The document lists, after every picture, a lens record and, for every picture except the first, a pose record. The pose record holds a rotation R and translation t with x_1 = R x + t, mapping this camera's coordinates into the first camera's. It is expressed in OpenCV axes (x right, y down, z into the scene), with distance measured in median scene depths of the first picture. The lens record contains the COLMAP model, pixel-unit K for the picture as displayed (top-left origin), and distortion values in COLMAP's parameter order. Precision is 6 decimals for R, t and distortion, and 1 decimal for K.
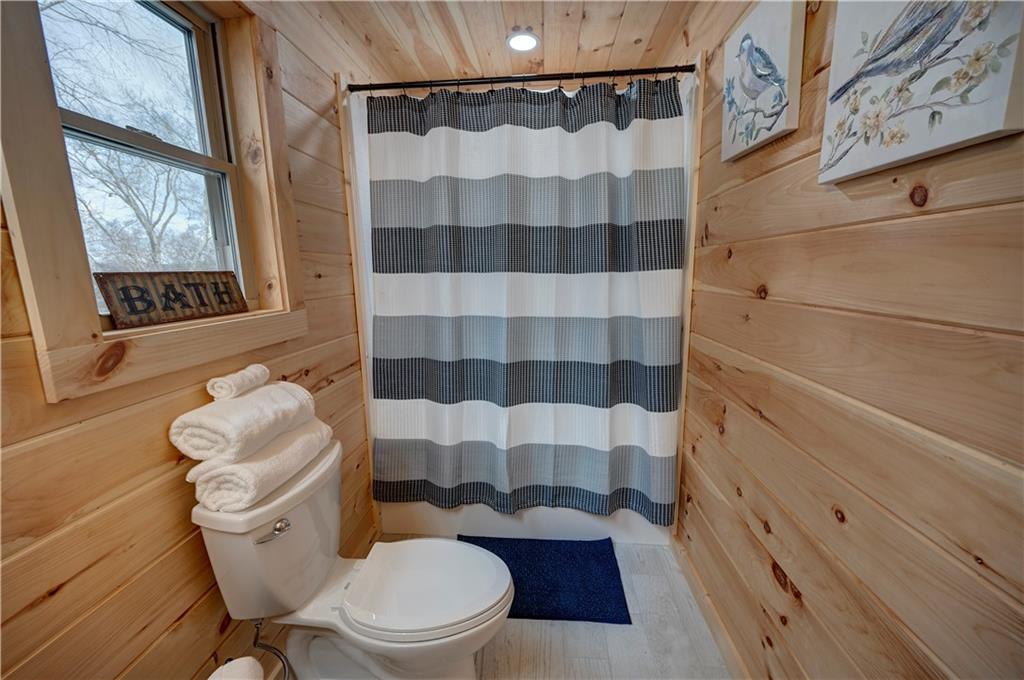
lens RADIAL K [[400.7, 0, 510.0], [0, 400.7, 340.5], [0, 0, 1]] dist [-0.003960, 0.000076]
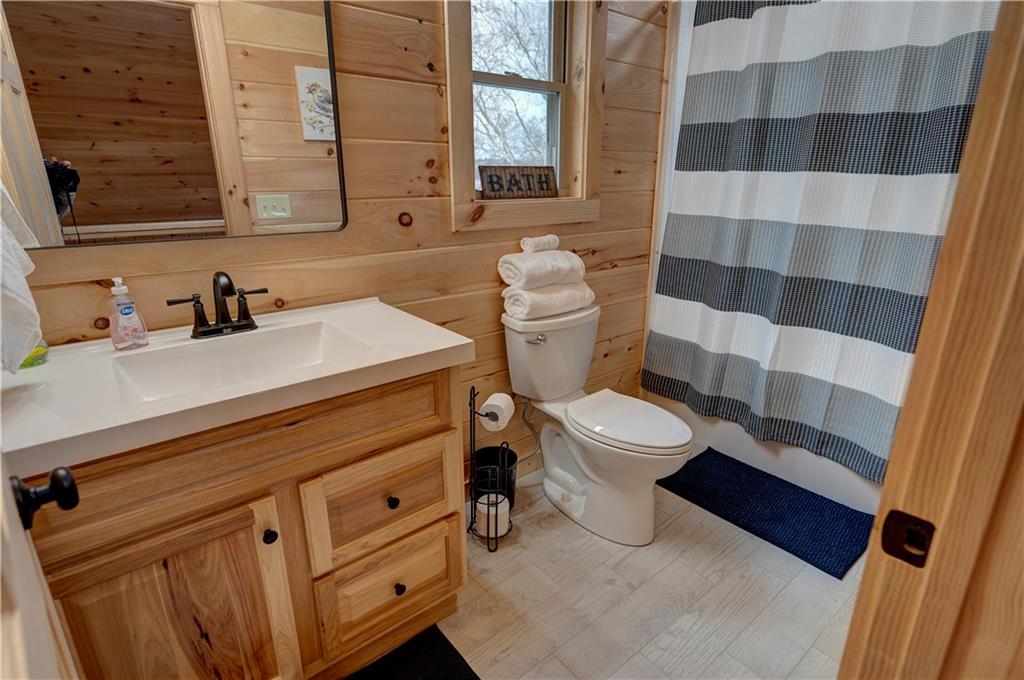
lens RADIAL K [[518.8, 0, 513.4], [0, 518.8, 340.0], [0, 0, 1]] dist [-0.000927, -0.000532]
pose [[0.697018, 0.235400, -0.677313, 0.462857], [-0.137253, 0.970912, 0.196193, 0.062190], [0.703795, -0.043787, 0.709052, -0.320334]]
